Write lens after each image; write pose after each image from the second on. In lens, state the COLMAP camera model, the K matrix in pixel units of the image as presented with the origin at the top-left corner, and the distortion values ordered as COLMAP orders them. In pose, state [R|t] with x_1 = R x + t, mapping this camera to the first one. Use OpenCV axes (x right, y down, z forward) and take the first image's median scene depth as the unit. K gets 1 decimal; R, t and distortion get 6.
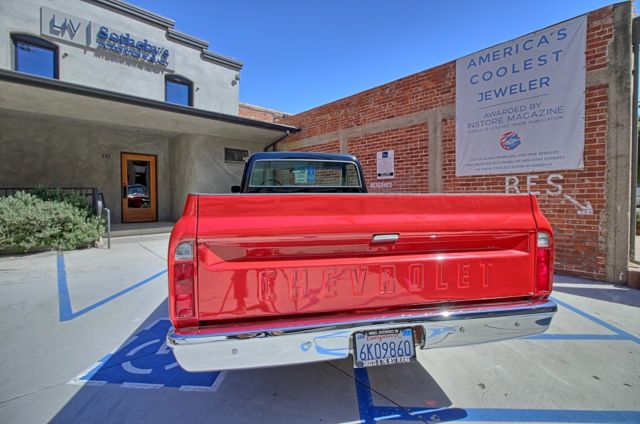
lens RADIAL K [[292.3, 0, 321.2], [0, 292.3, 205.6], [0, 0, 1]] dist [-0.005006, 0.002859]
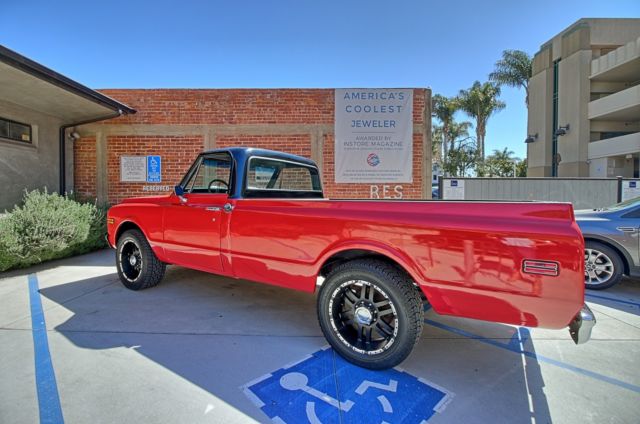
lens RADIAL K [[292.3, 0, 317.4], [0, 292.3, 203.2], [0, 0, 1]] dist [-0.005006, 0.002859]
pose [[0.674266, -0.010048, 0.738420, -0.457354], [0.020247, 0.999783, -0.004883, -0.011414], [-0.738211, 0.018243, 0.674323, 0.209601]]
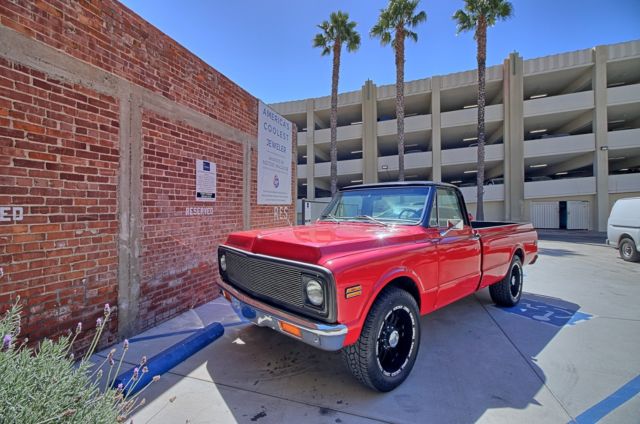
lens RADIAL K [[292.3, 0, 317.6], [0, 292.3, 205.4], [0, 0, 1]] dist [-0.005006, 0.002859]
pose [[-0.498580, 0.009879, 0.866788, -0.556668], [0.031575, 0.999478, 0.006771, -0.088535], [-0.866269, 0.030744, -0.498632, 1.247341]]
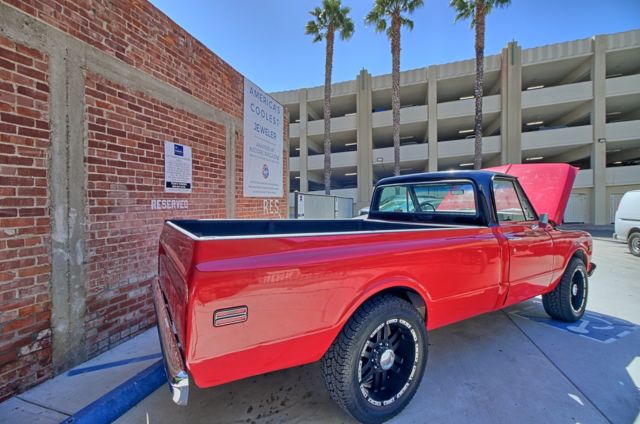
lens RADIAL K [[292.3, 0, 317.8], [0, 292.3, 205.3], [0, 0, 1]] dist [-0.005006, 0.002859]
pose [[-0.520098, -0.006044, 0.854085, -0.448454], [0.033792, 0.999046, 0.027648, -0.083168], [-0.853438, 0.043241, -0.519398, 1.191586]]
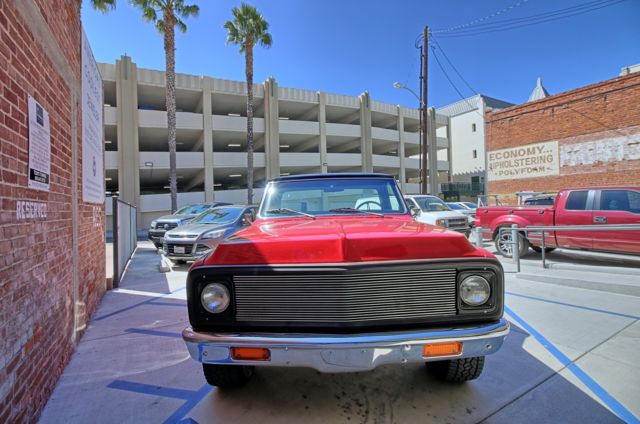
lens RADIAL K [[292.3, 0, 317.8], [0, 292.3, 205.7], [0, 0, 1]] dist [-0.005006, 0.002859]
pose [[-0.976626, 0.033146, 0.212376, -0.158173], [0.039615, 0.998870, 0.026274, -0.079984], [-0.211265, 0.034074, -0.976835, 1.394235]]
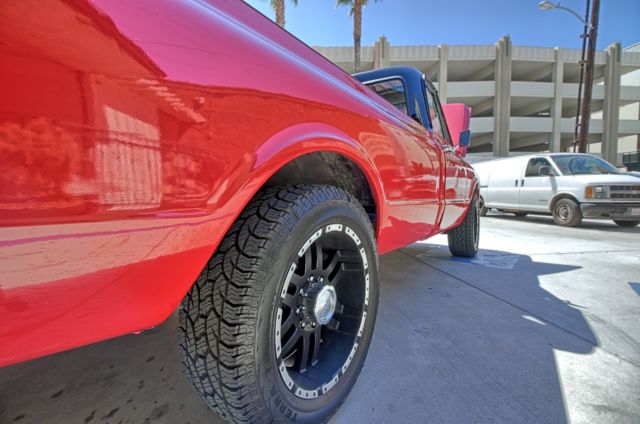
lens RADIAL K [[292.3, 0, 319.1], [0, 292.3, 208.6], [0, 0, 1]] dist [-0.005006, 0.002859]
pose [[-0.809449, -0.029076, 0.586469, -0.301510], [0.027826, 0.995752, 0.087773, 0.033631], [-0.586530, 0.087367, -0.805202, 1.092538]]
